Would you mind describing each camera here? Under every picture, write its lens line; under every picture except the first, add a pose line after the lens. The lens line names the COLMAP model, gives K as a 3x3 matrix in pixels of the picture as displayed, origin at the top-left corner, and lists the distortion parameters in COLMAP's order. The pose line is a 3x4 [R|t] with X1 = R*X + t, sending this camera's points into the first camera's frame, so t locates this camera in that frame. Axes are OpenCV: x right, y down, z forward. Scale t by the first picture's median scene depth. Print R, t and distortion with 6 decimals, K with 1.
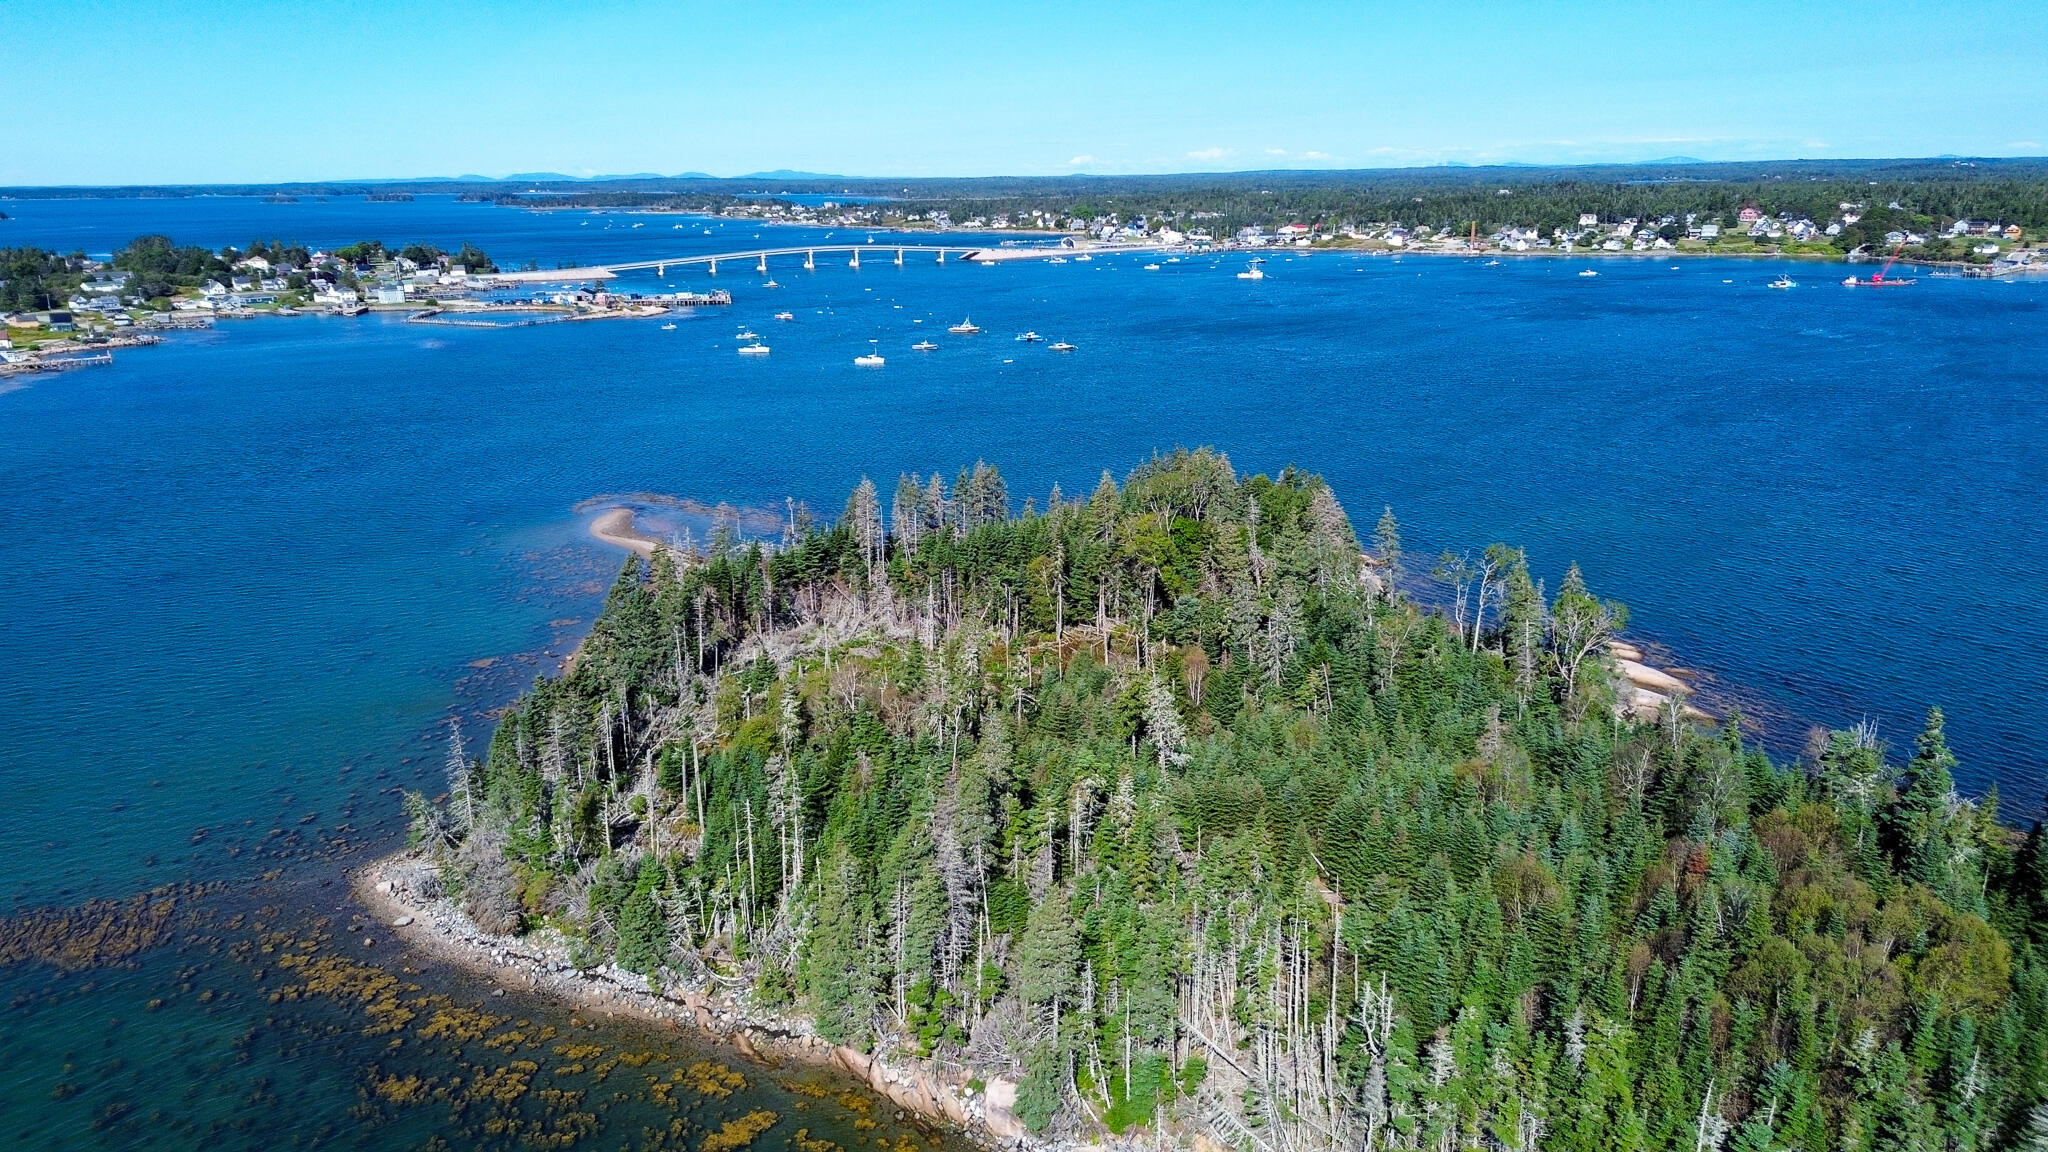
lens RADIAL K [[1450.1, 0, 1030.6], [0, 1450.1, 578.8], [0, 0, 1]] dist [0.061007, -0.060120]
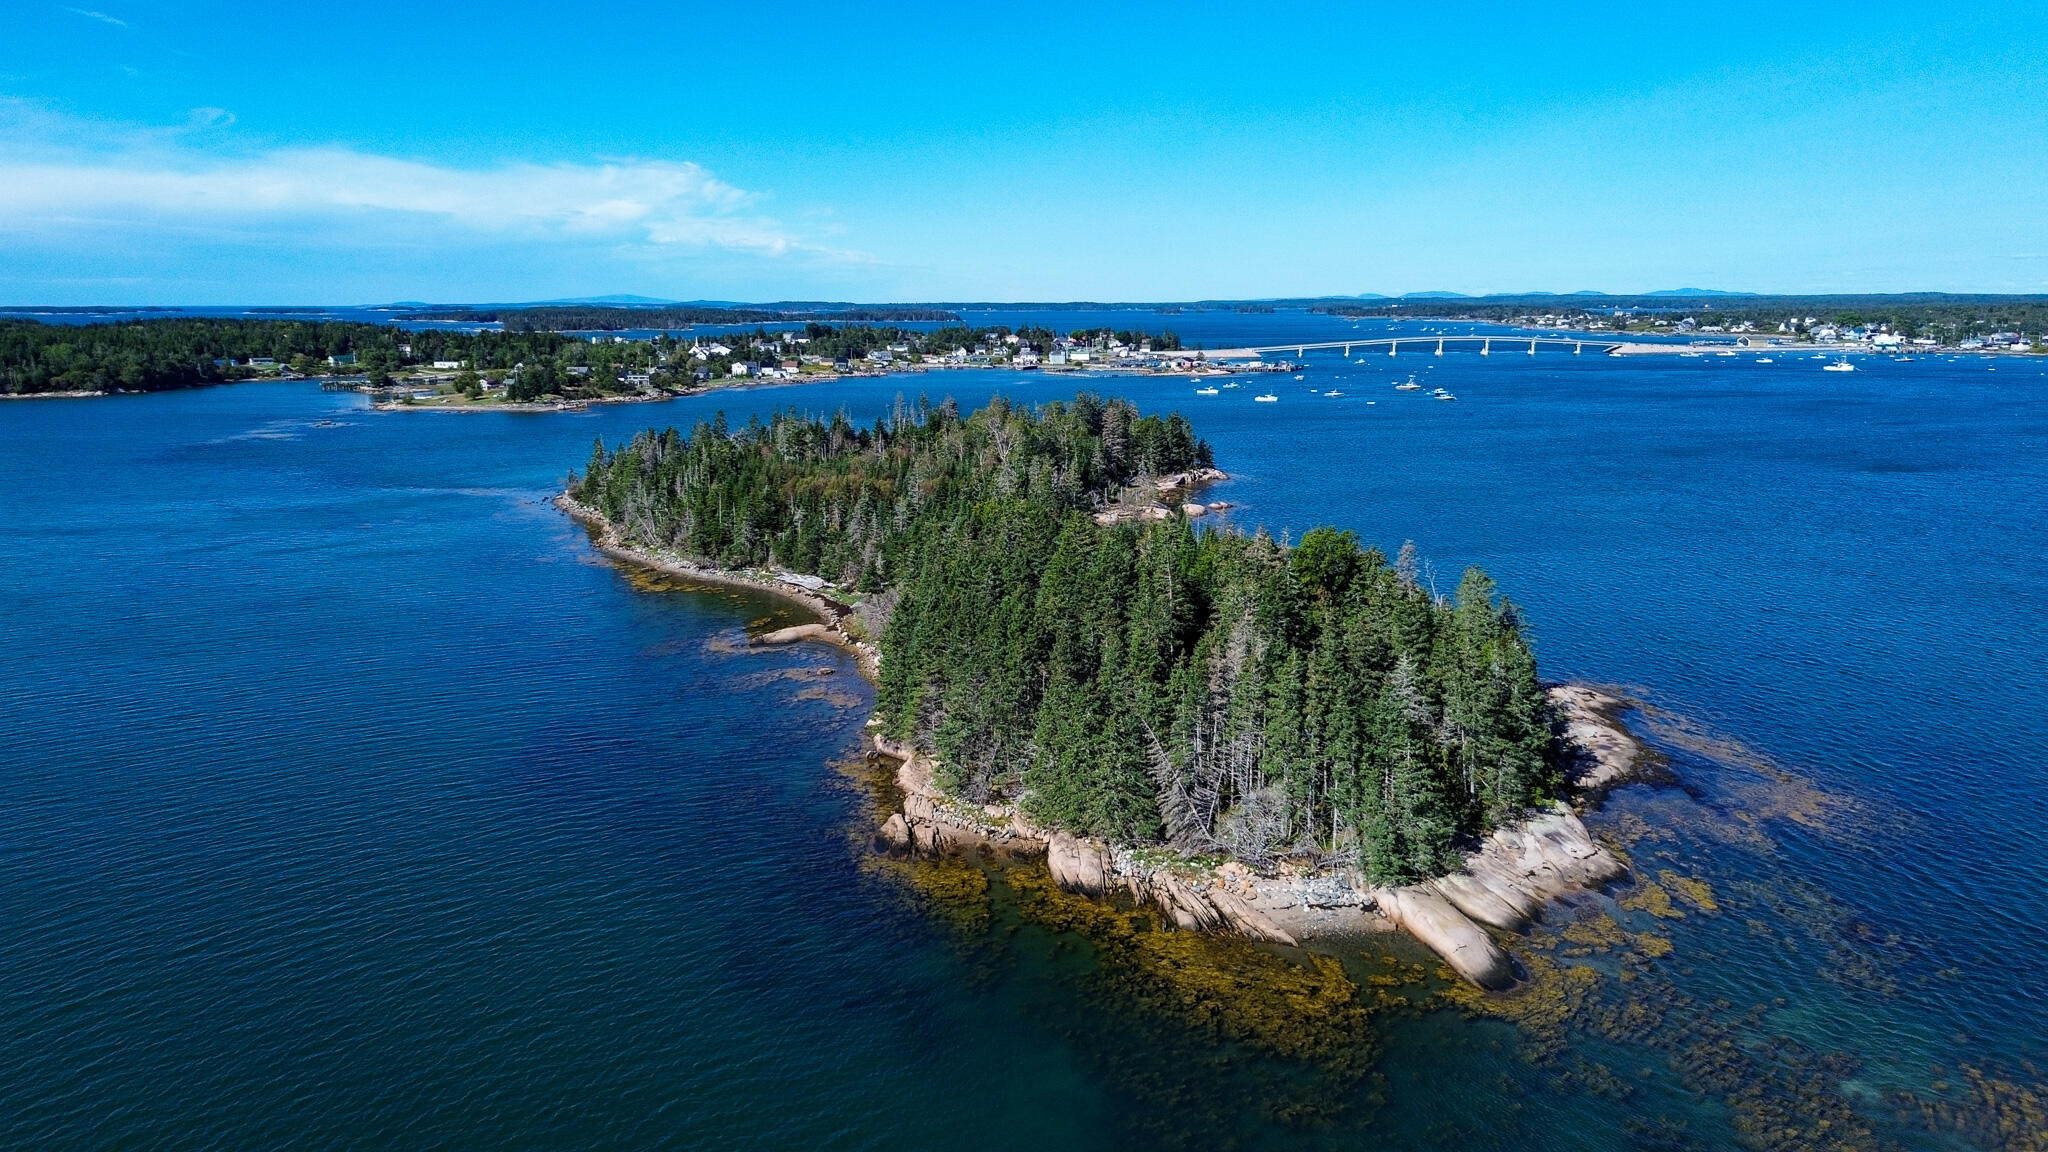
lens RADIAL K [[1448.6, 0, 1027.0], [0, 1448.6, 559.5], [0, 0, 1]] dist [0.086651, -0.098240]
pose [[0.834336, 0.106168, -0.540936, 0.292095], [-0.154444, 0.986999, -0.044499, 0.056476], [0.529179, 0.120671, 0.839886, -0.128626]]
